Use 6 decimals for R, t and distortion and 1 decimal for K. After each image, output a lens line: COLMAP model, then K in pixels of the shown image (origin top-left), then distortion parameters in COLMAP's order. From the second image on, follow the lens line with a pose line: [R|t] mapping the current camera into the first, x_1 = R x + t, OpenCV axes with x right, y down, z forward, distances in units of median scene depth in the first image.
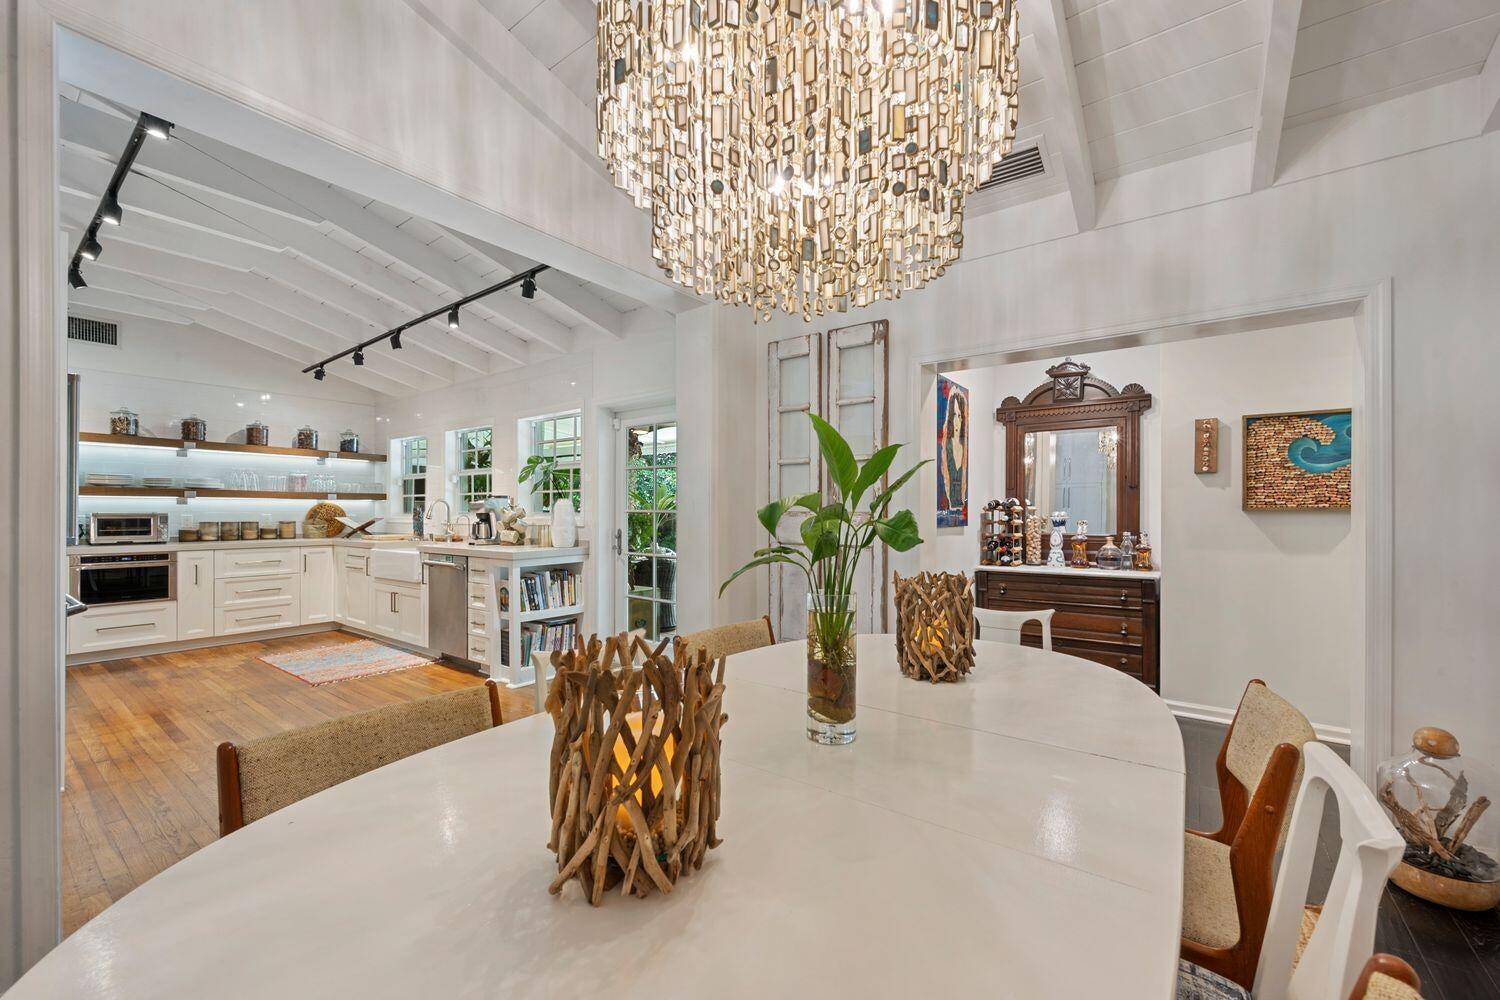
lens RADIAL K [[592.8, 0, 755.0], [0, 592.8, 515.4], [0, 0, 1]] dist [0.001441, 0.000160]
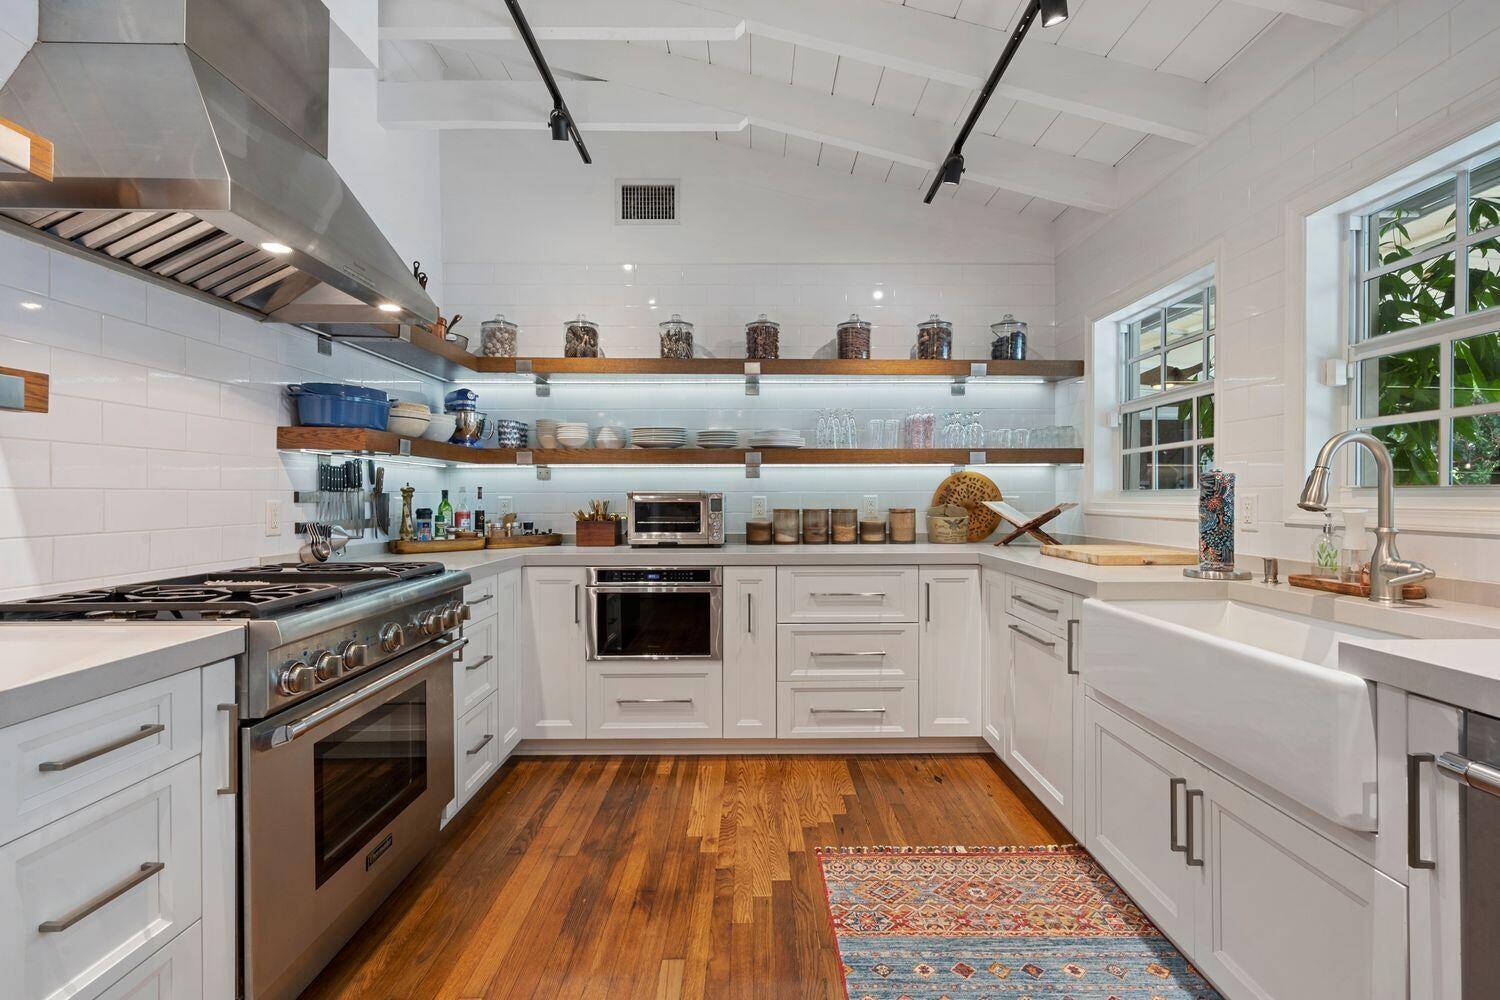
lens RADIAL K [[677.7, 0, 750.0], [0, 677.7, 500.0], [0, 0, 1]] dist [-0.000598, -0.000097]
pose [[0.595737, 0.003138, -0.803173, -0.426724], [-0.002200, 0.999995, 0.002275, 0.001416], [0.803176, 0.000412, 0.595741, 0.587071]]
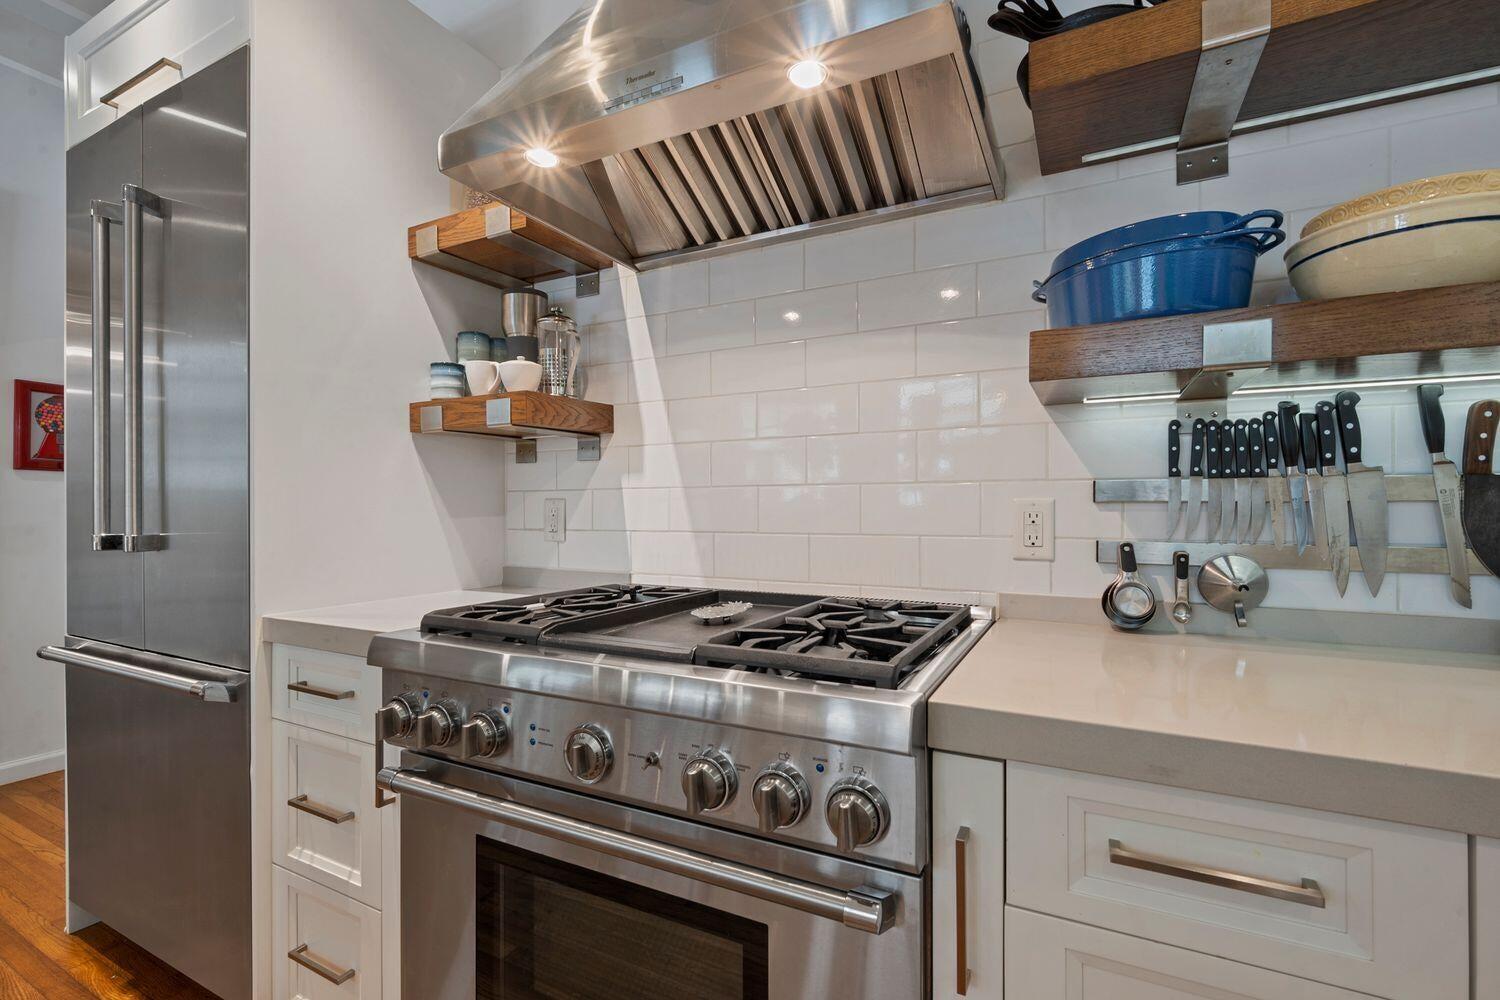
lens RADIAL K [[677.7, 0, 750.0], [0, 677.7, 500.0], [0, 0, 1]] dist [-0.000598, -0.000097]
pose [[-0.987109, 0.003192, -0.160016, -0.847317], [0.003512, 0.999992, -0.001717, 0.004228], [0.160009, -0.002256, -0.987113, 0.847542]]
